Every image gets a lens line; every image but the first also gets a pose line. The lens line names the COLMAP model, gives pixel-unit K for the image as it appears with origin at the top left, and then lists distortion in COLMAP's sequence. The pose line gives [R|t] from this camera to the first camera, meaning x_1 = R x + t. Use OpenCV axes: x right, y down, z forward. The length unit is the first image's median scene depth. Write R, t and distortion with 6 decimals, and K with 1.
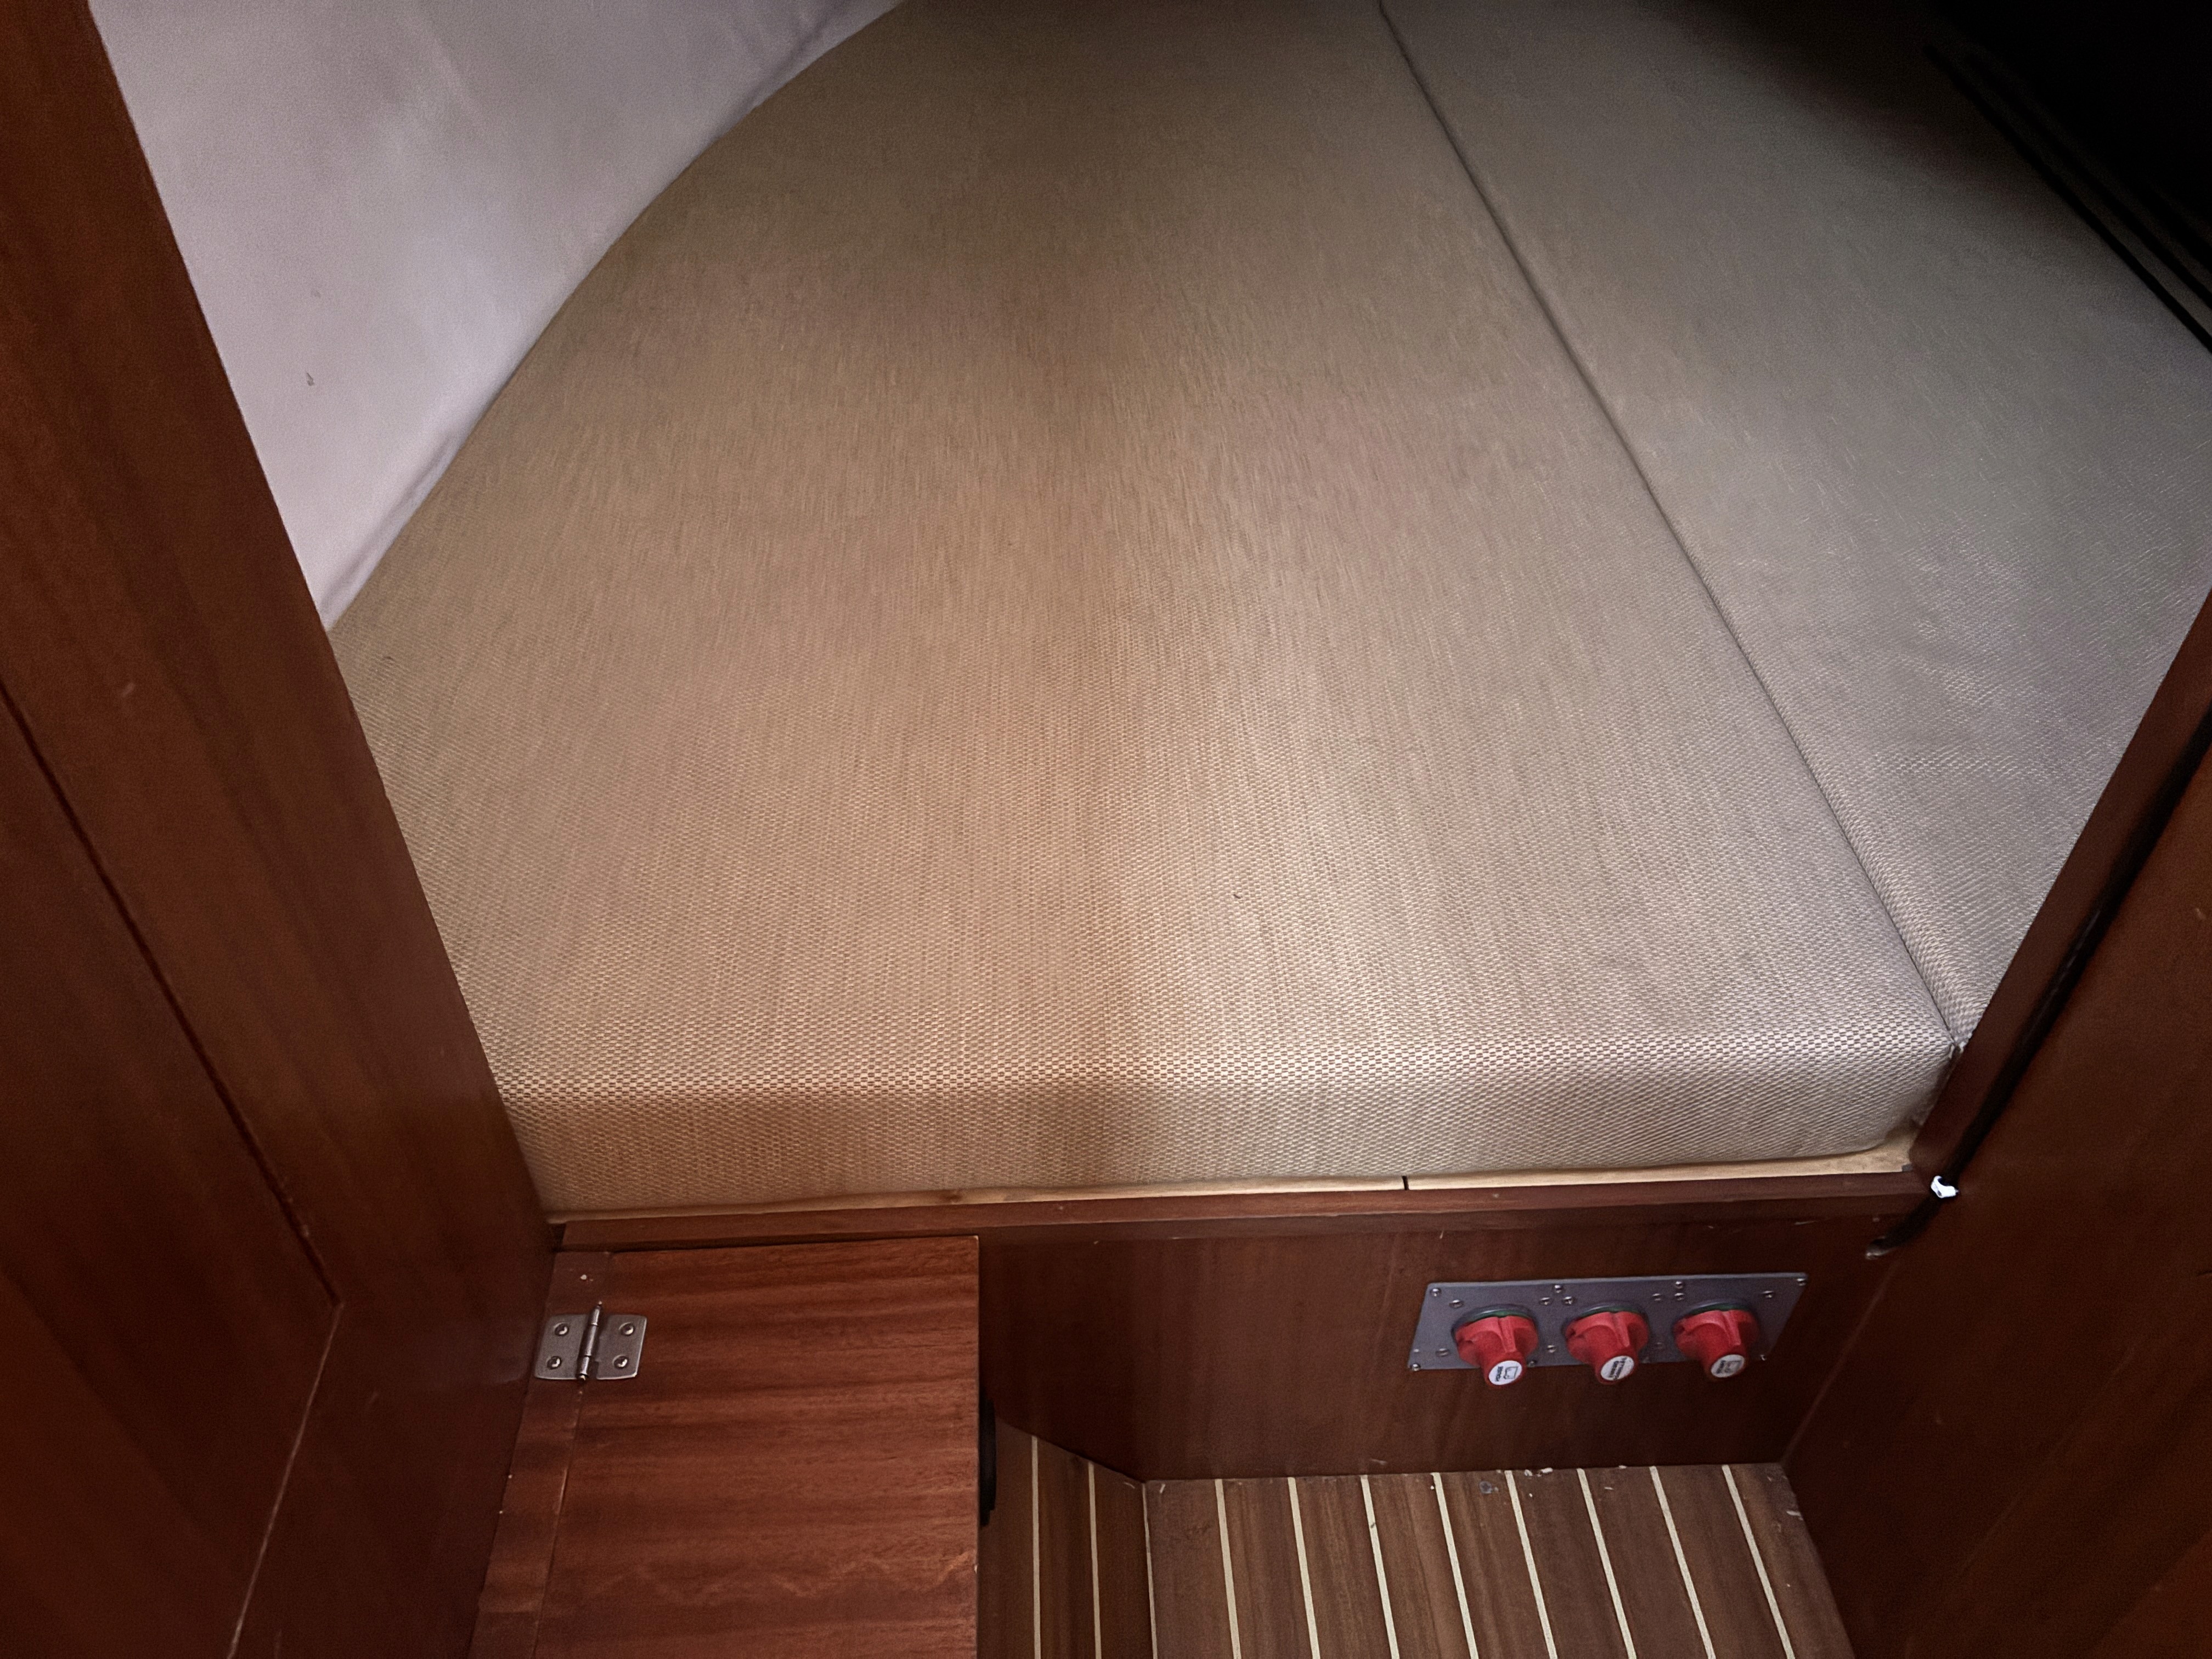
lens RADIAL K [[1695.3, 0, 1106.0], [0, 1695.3, 829.5], [0, 0, 1]] dist [0.105001, -0.163589]
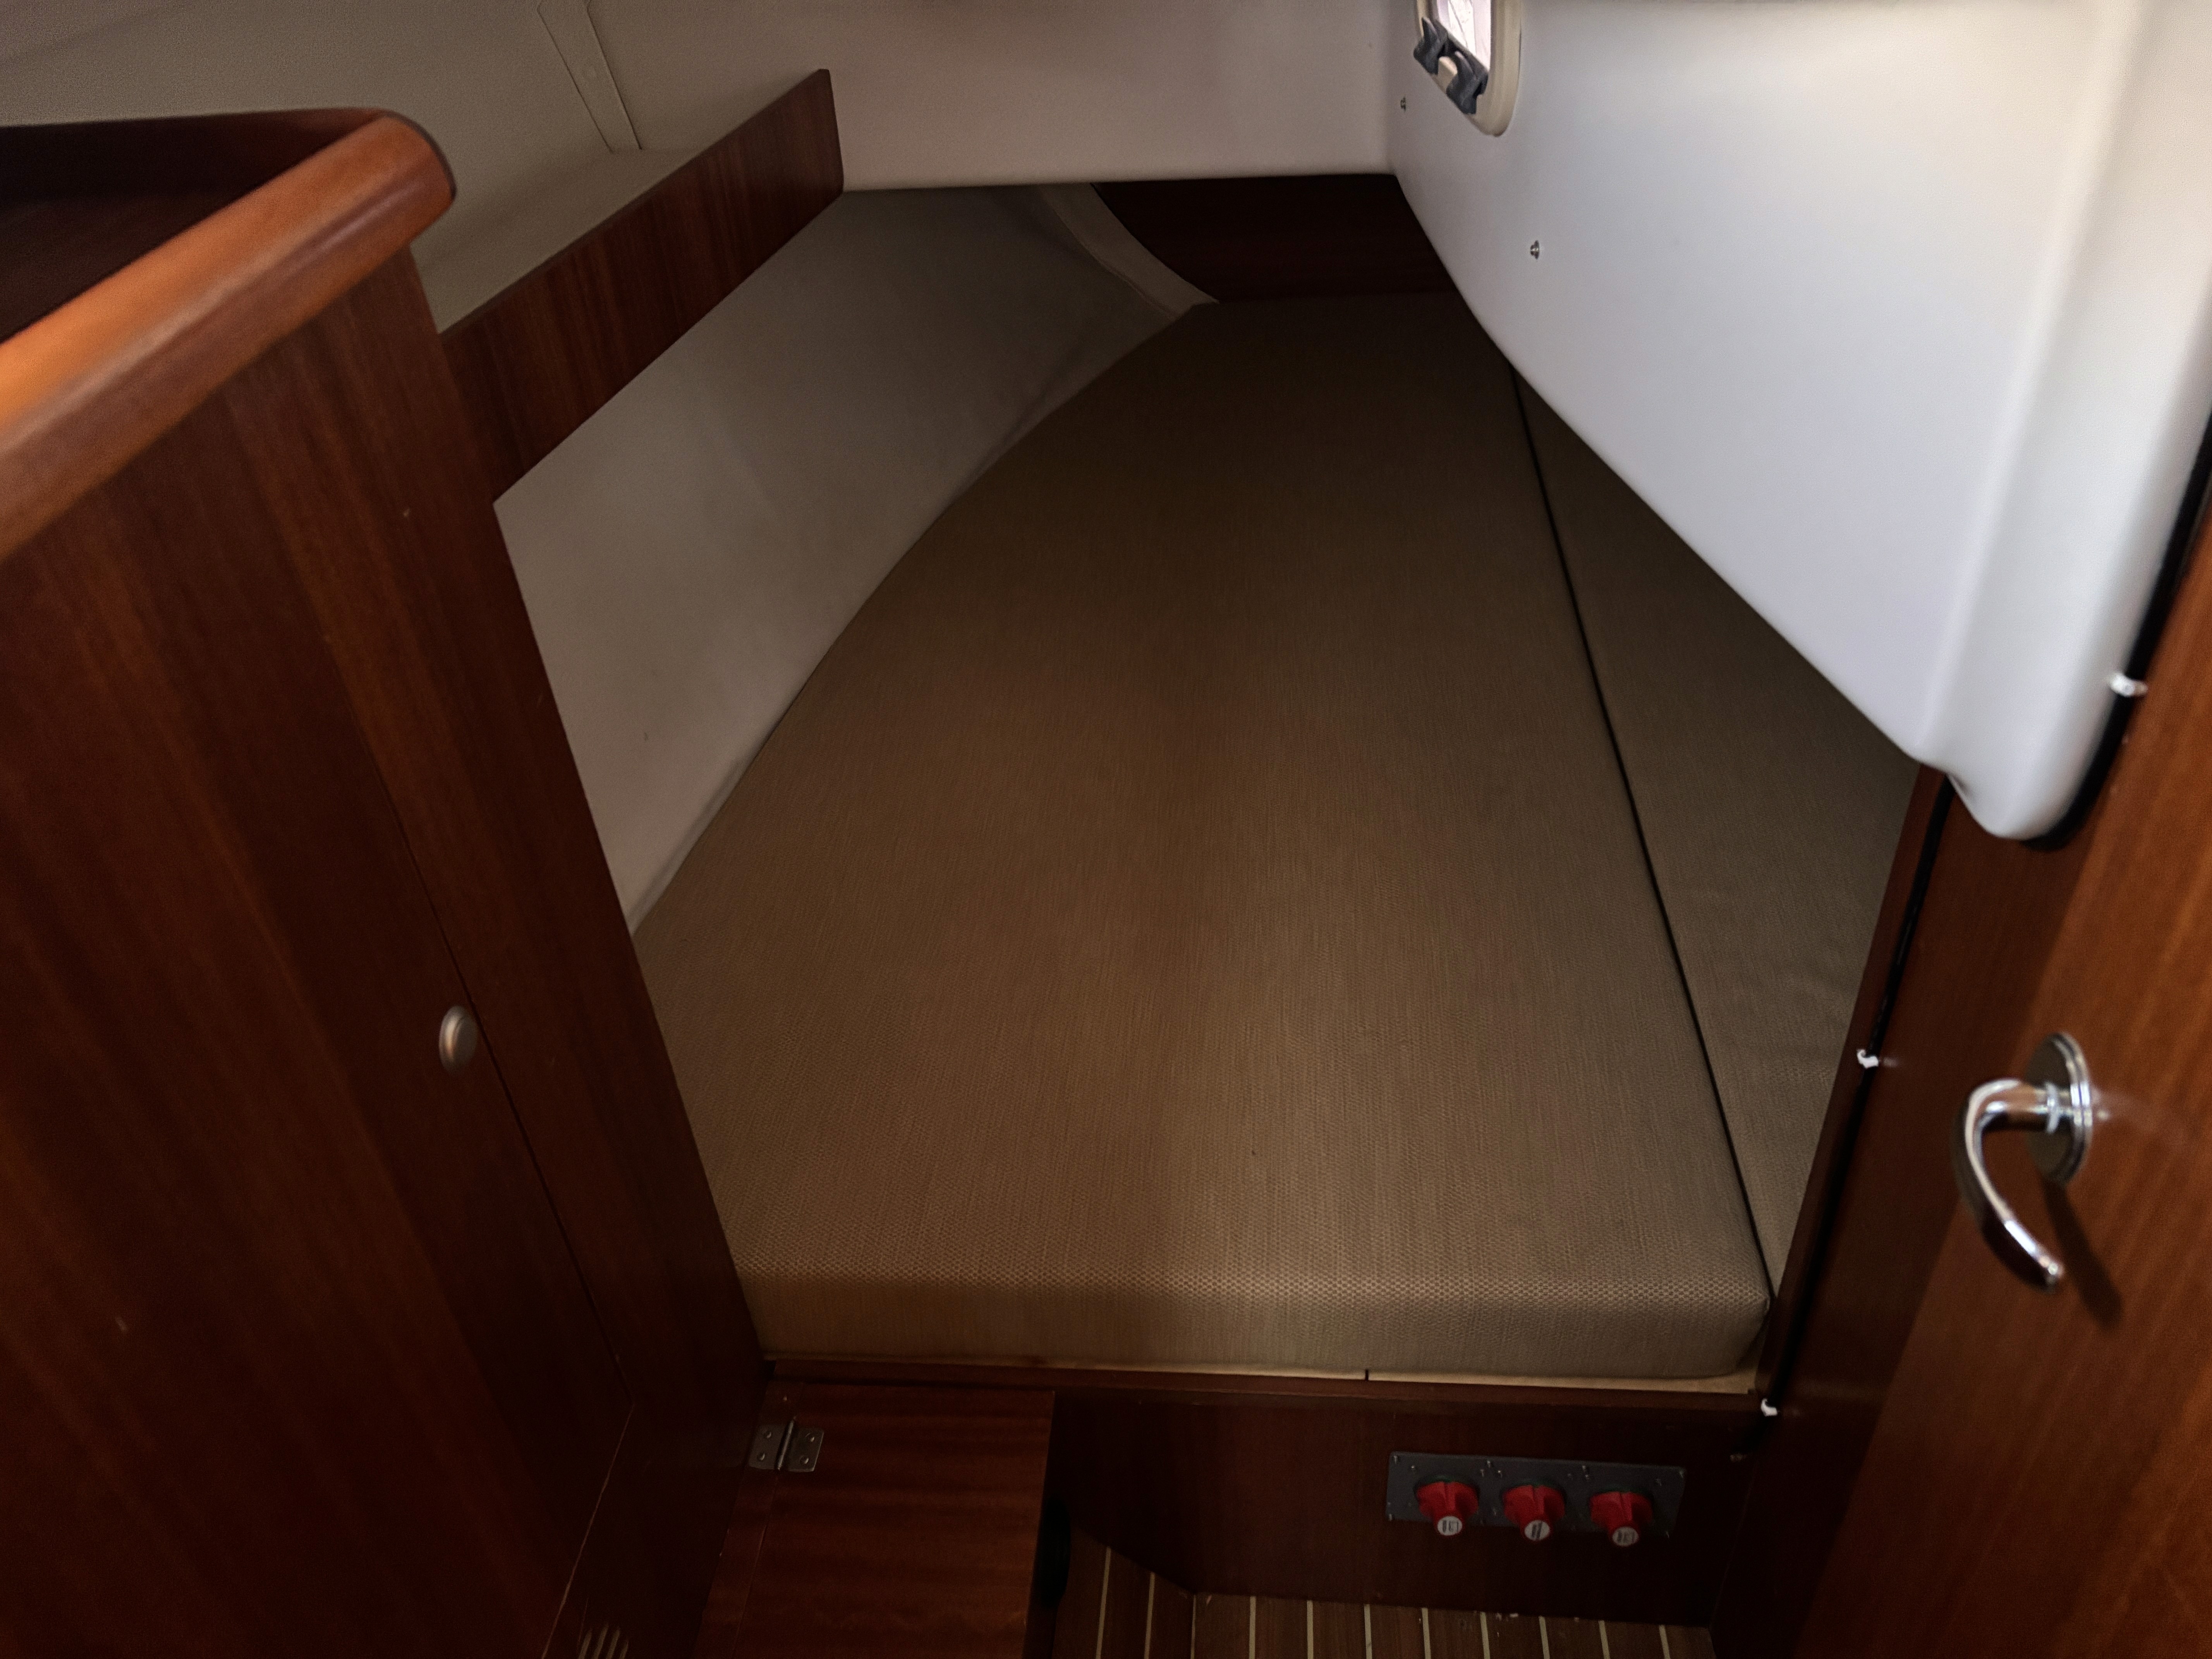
lens RADIAL K [[1674.8, 0, 1106.0], [0, 1674.8, 829.5], [0, 0, 1]] dist [0.042016, 0.007760]
pose [[0.988565, 0.025130, -0.148687, 0.157316], [-0.038047, 0.995682, -0.084678, -0.104229], [0.145917, 0.089367, 0.985252, -0.392856]]
